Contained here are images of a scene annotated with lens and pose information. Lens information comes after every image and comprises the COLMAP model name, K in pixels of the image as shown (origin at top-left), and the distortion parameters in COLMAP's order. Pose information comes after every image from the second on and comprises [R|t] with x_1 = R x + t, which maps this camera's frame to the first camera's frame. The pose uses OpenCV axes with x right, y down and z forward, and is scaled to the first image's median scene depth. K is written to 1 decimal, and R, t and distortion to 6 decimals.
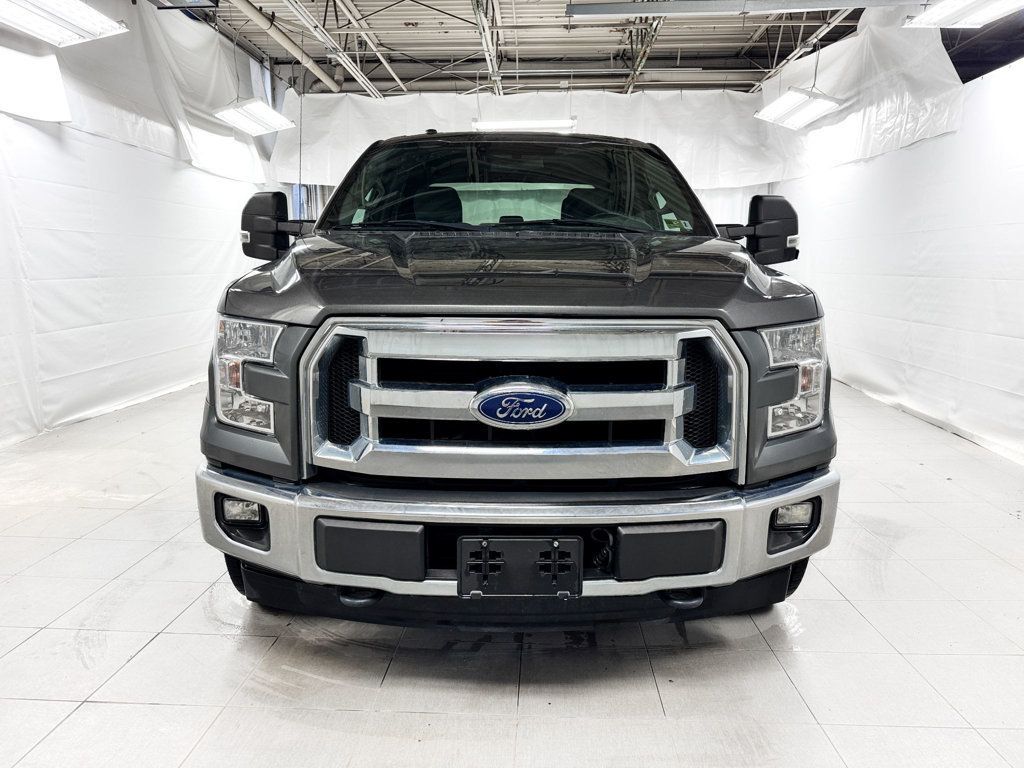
lens RADIAL K [[720.5, 0, 520.1], [0, 720.5, 382.5], [0, 0, 1]] dist [0.003822, -0.002829]
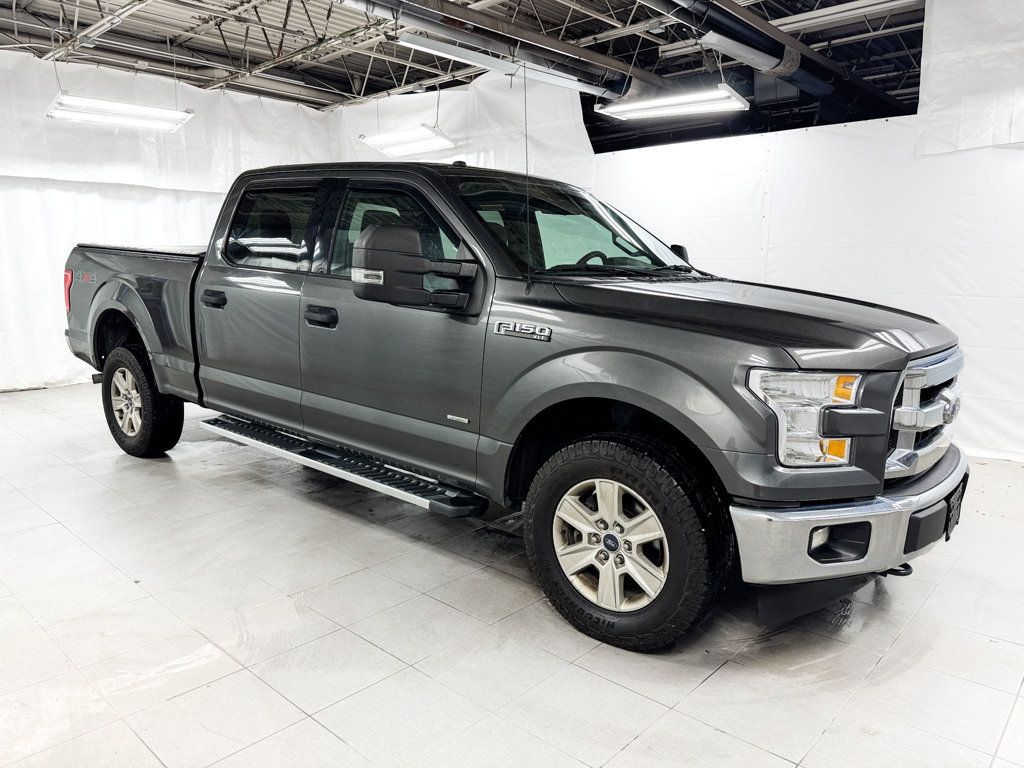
lens RADIAL K [[720.5, 0, 505.9], [0, 720.5, 380.9], [0, 0, 1]] dist [0.003822, -0.002829]
pose [[0.643804, -0.116395, 0.756286, -0.345441], [0.112526, 0.992019, 0.056884, -0.043413], [-0.756871, 0.048479, 0.651764, 0.136136]]
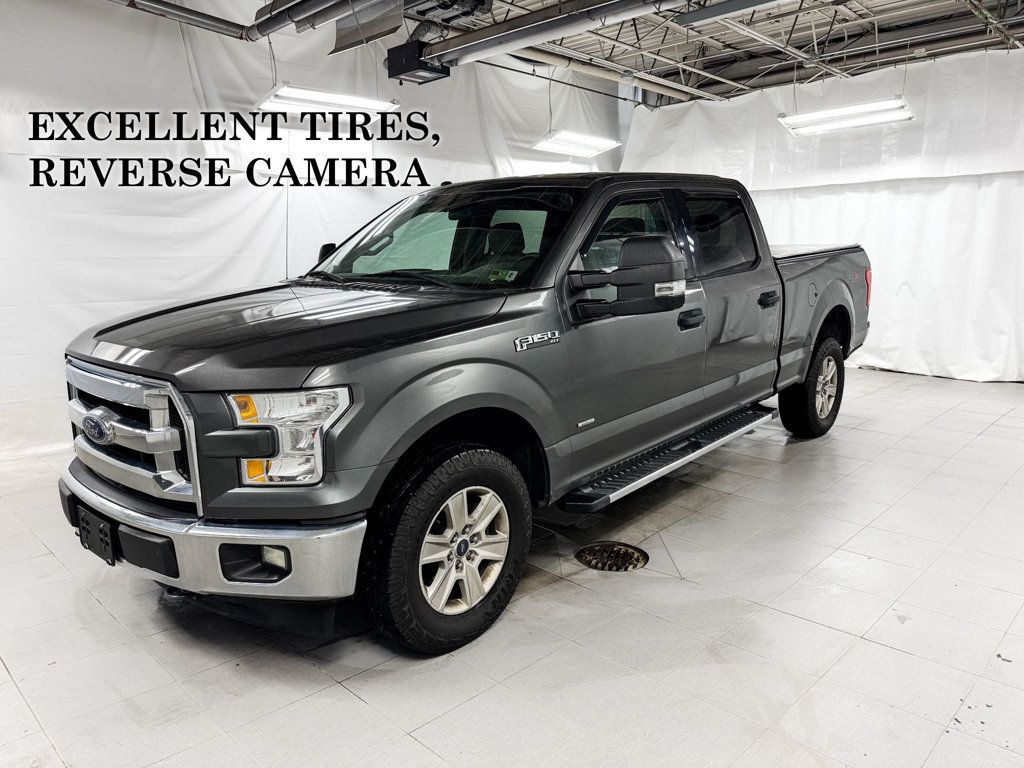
lens RADIAL K [[720.5, 0, 506.2], [0, 720.5, 386.9], [0, 0, 1]] dist [0.003822, -0.002829]
pose [[0.756000, 0.105405, -0.646029, 0.271122], [-0.090765, 0.994296, 0.056012, -0.036544], [0.648248, 0.016292, 0.761255, 0.070071]]
